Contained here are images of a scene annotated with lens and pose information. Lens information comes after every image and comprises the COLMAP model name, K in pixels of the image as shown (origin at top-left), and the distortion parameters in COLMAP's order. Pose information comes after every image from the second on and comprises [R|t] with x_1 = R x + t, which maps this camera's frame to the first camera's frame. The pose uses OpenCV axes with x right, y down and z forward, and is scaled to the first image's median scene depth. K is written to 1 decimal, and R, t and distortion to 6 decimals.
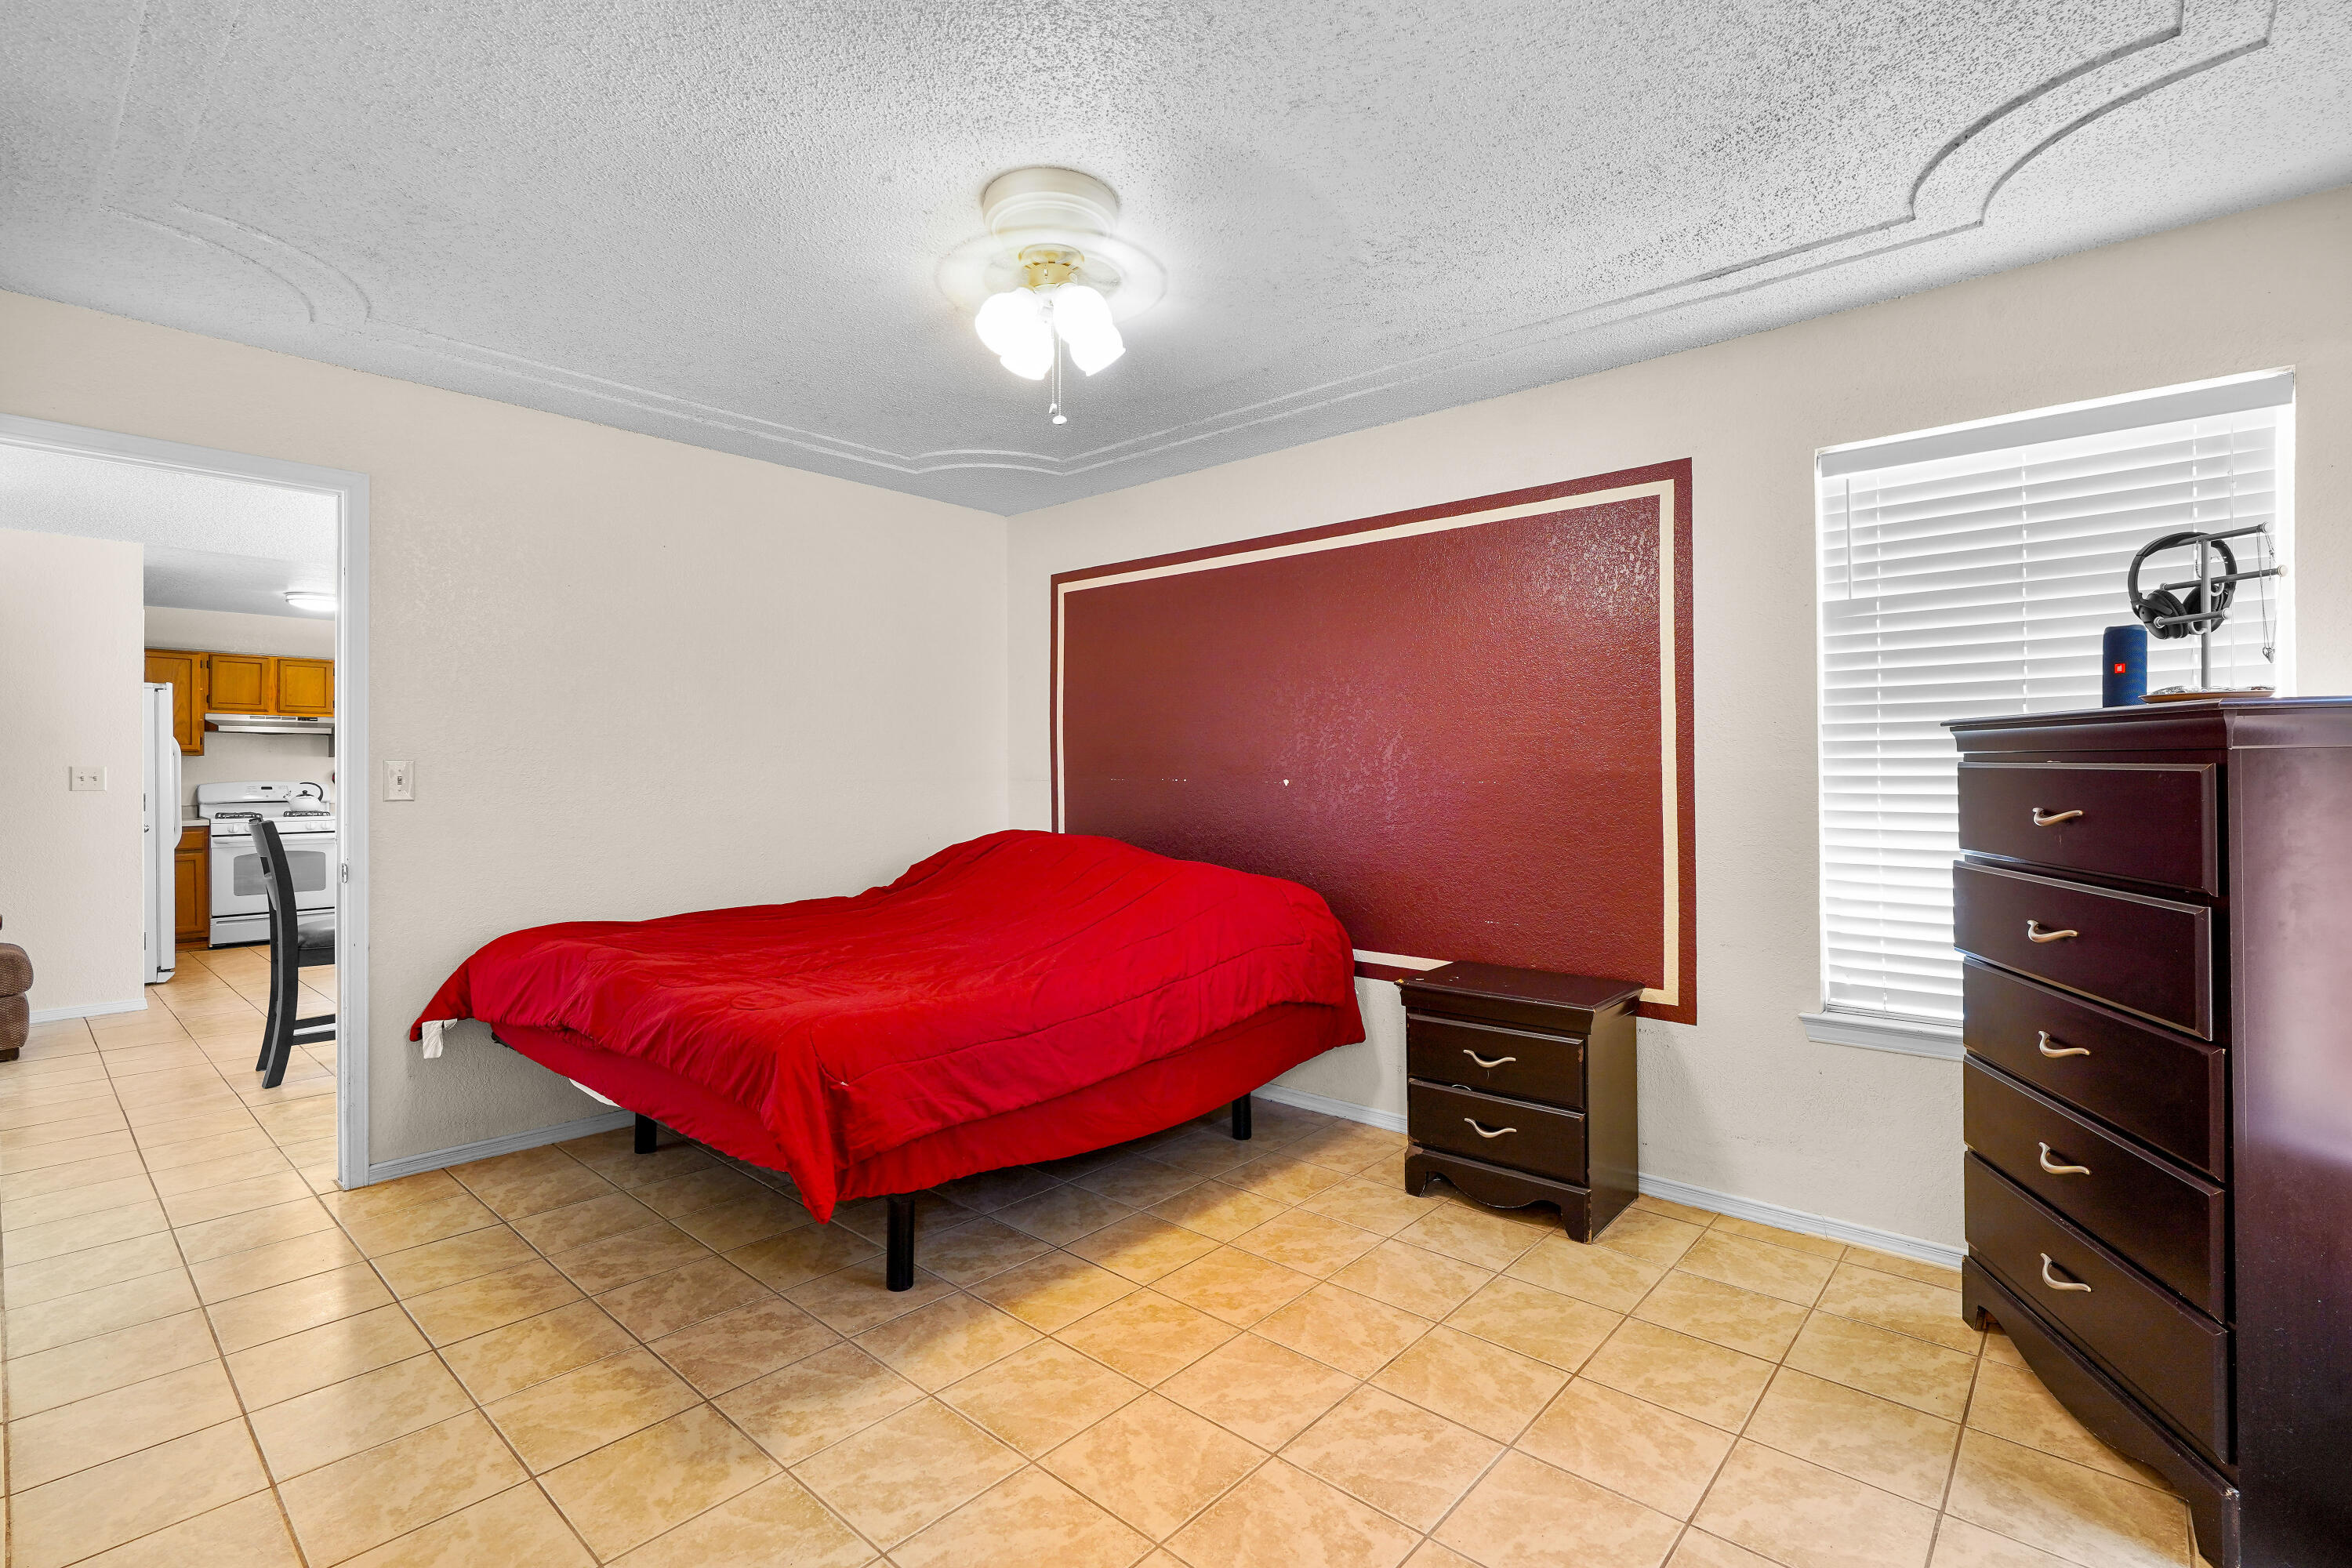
lens RADIAL K [[1073.3, 0, 1168.1], [0, 1073.3, 764.5], [0, 0, 1]] dist [-0.010653, 0.004592]
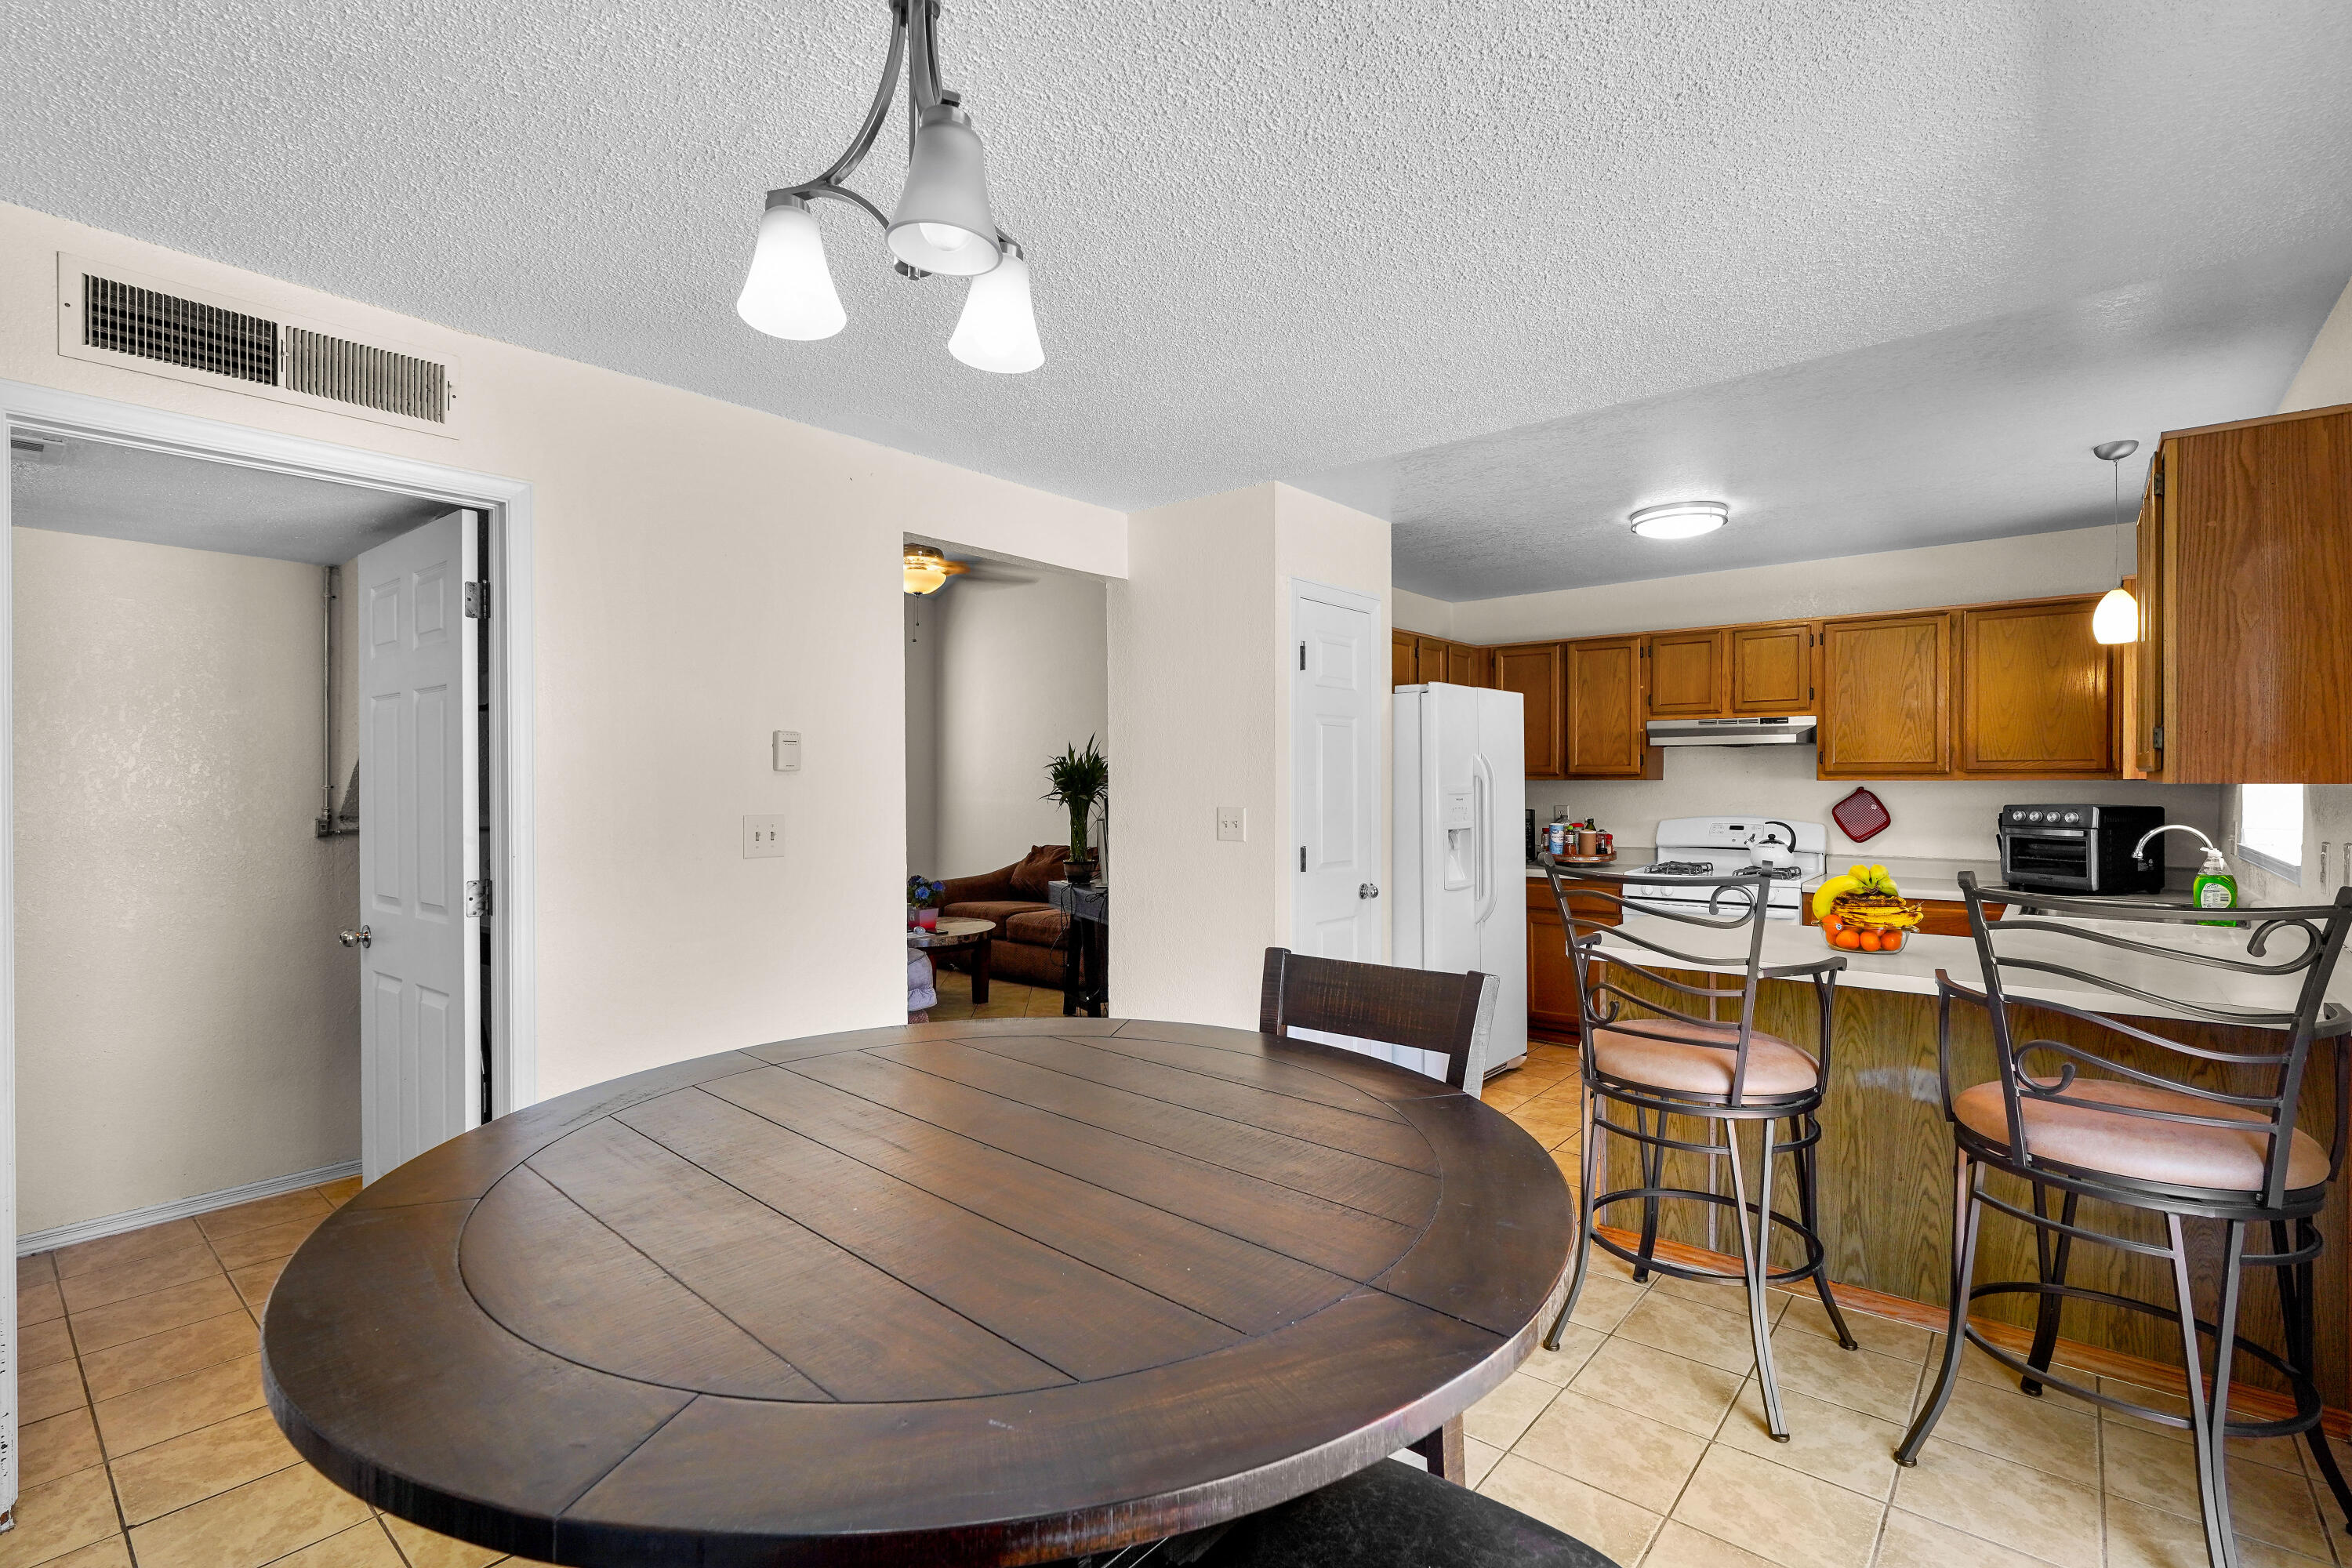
lens RADIAL K [[1073.3, 0, 1173.3], [0, 1073.3, 784.8], [0, 0, 1]] dist [-0.010653, 0.004592]
pose [[0.020844, 0.006729, -0.999760, -0.201024], [0.009190, 0.999934, 0.006922, -0.013536], [0.999740, -0.009332, 0.020781, 0.688268]]
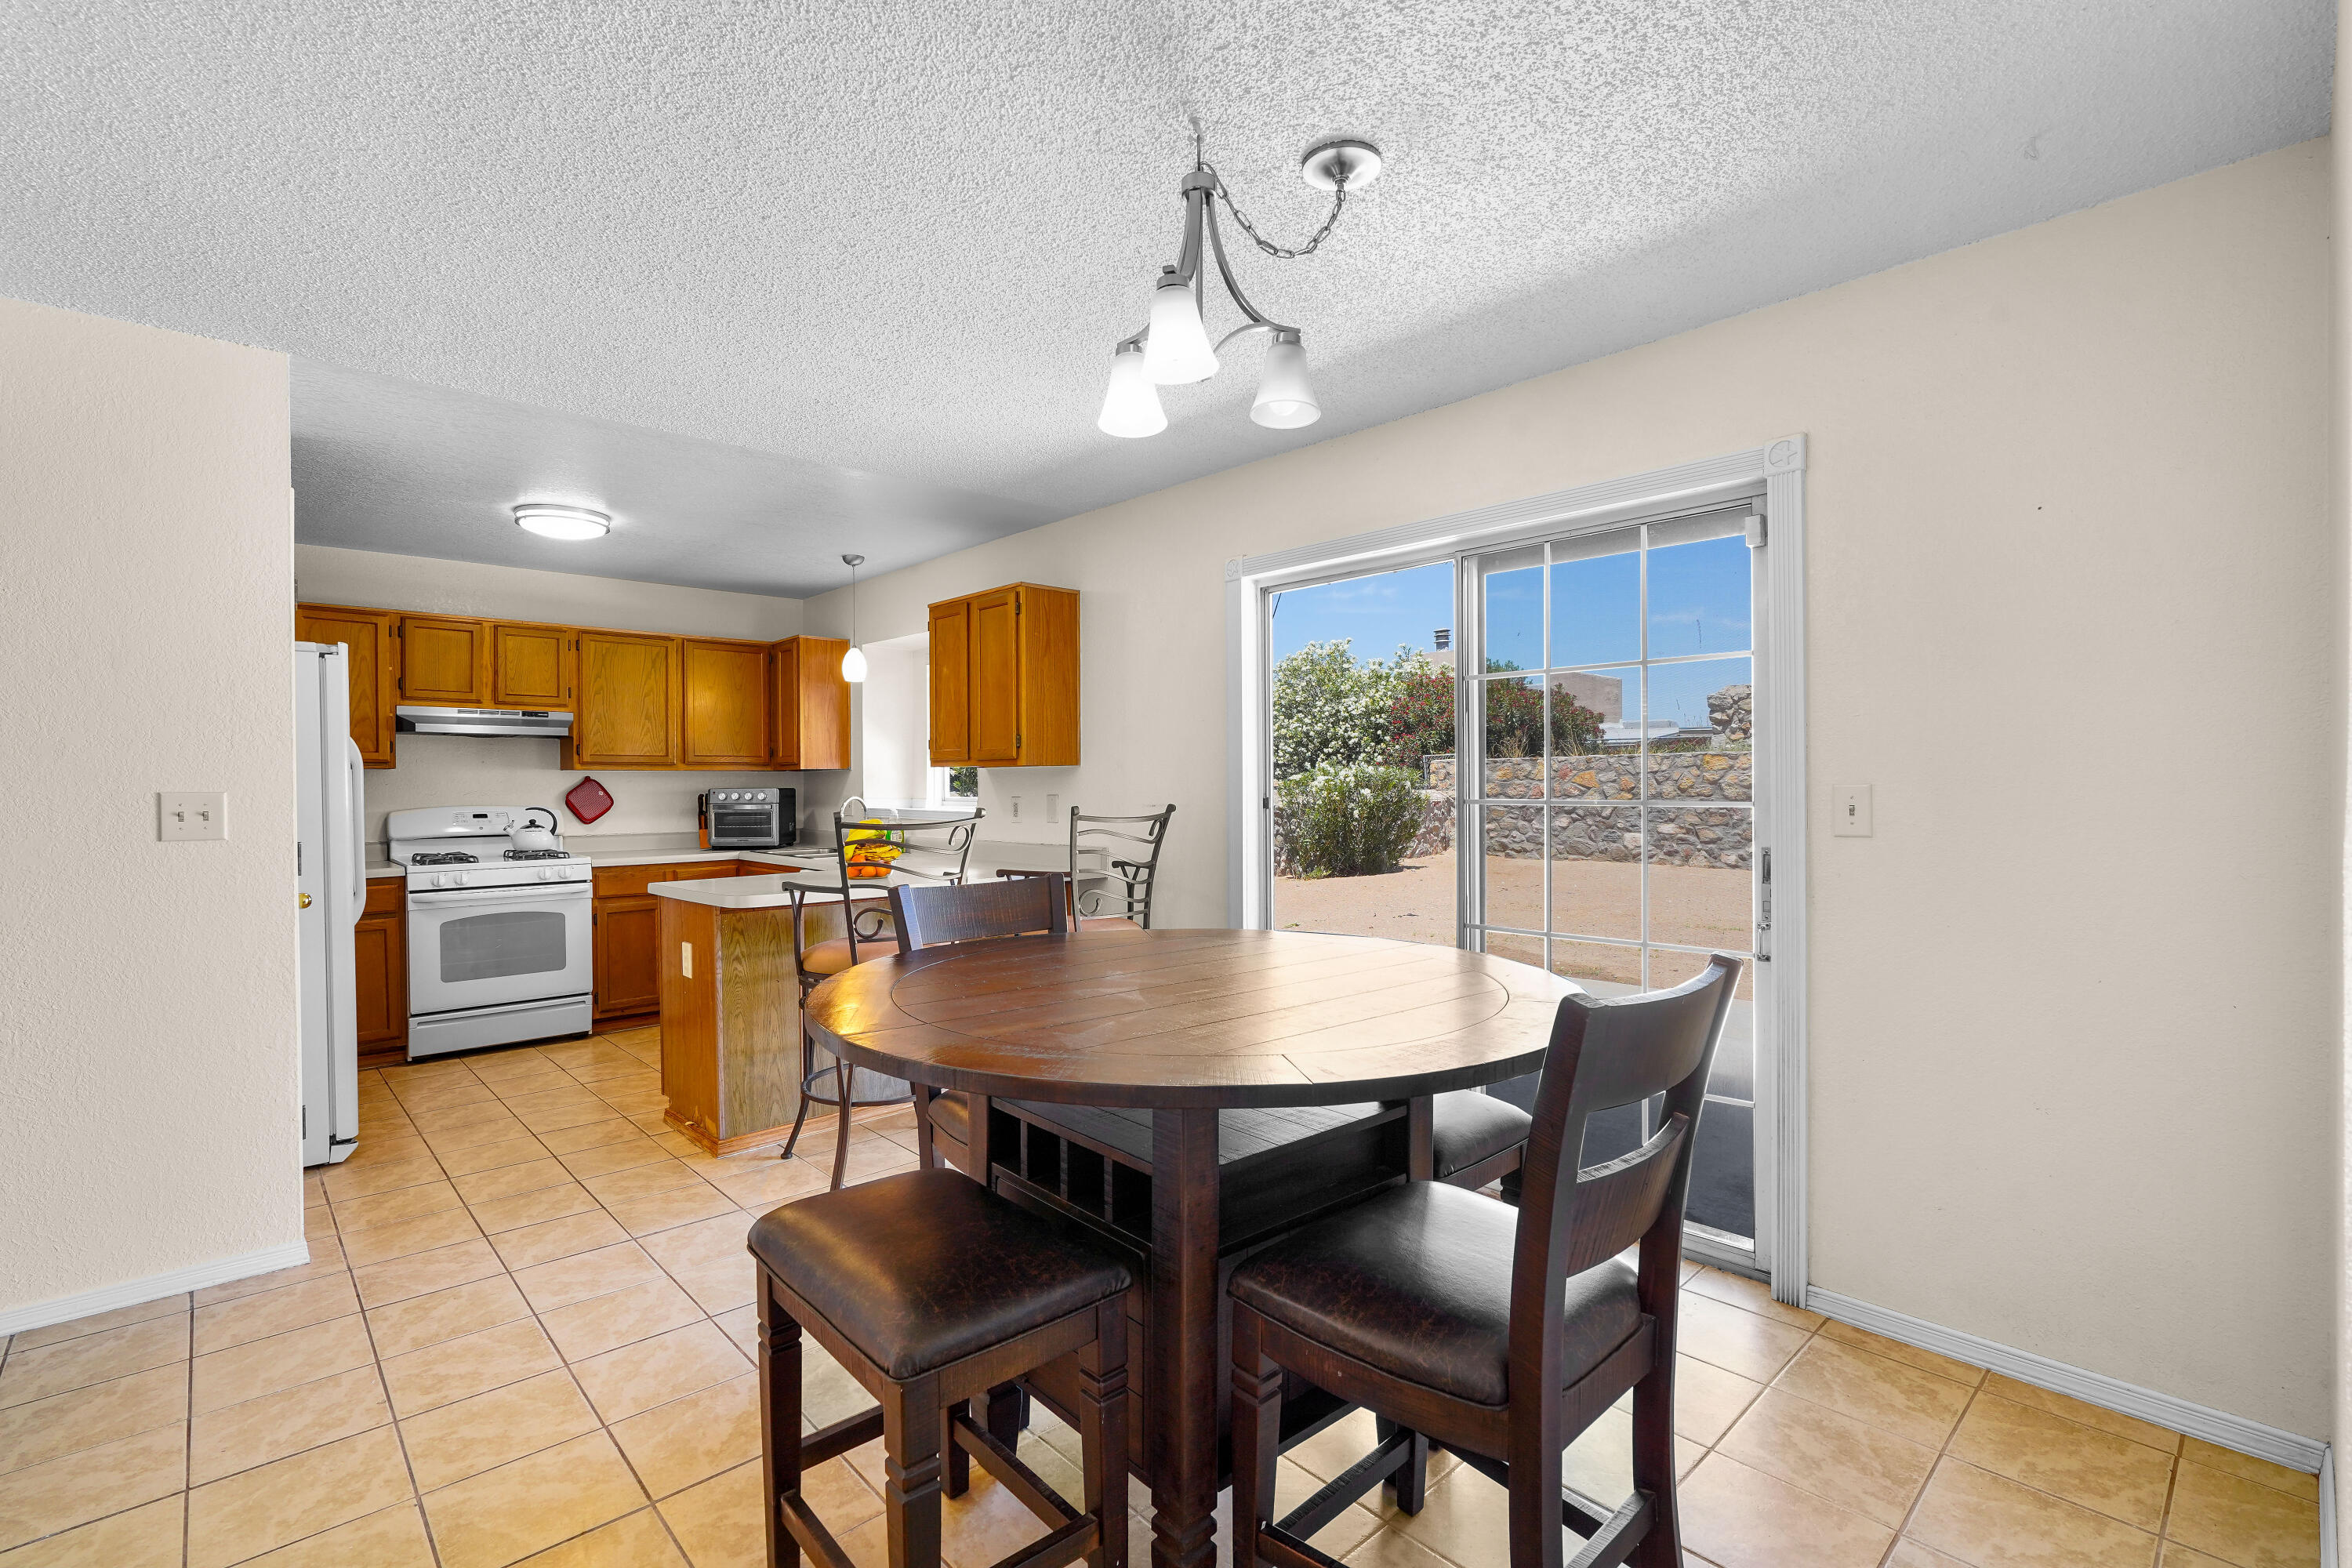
lens RADIAL K [[1073.3, 0, 1177.4], [0, 1073.3, 789.1], [0, 0, 1]] dist [-0.010653, 0.004592]
pose [[0.995183, -0.001579, -0.098026, -0.362216], [0.003012, 0.999891, 0.014469, -0.003933], [0.097993, -0.014694, 0.995079, 0.394614]]
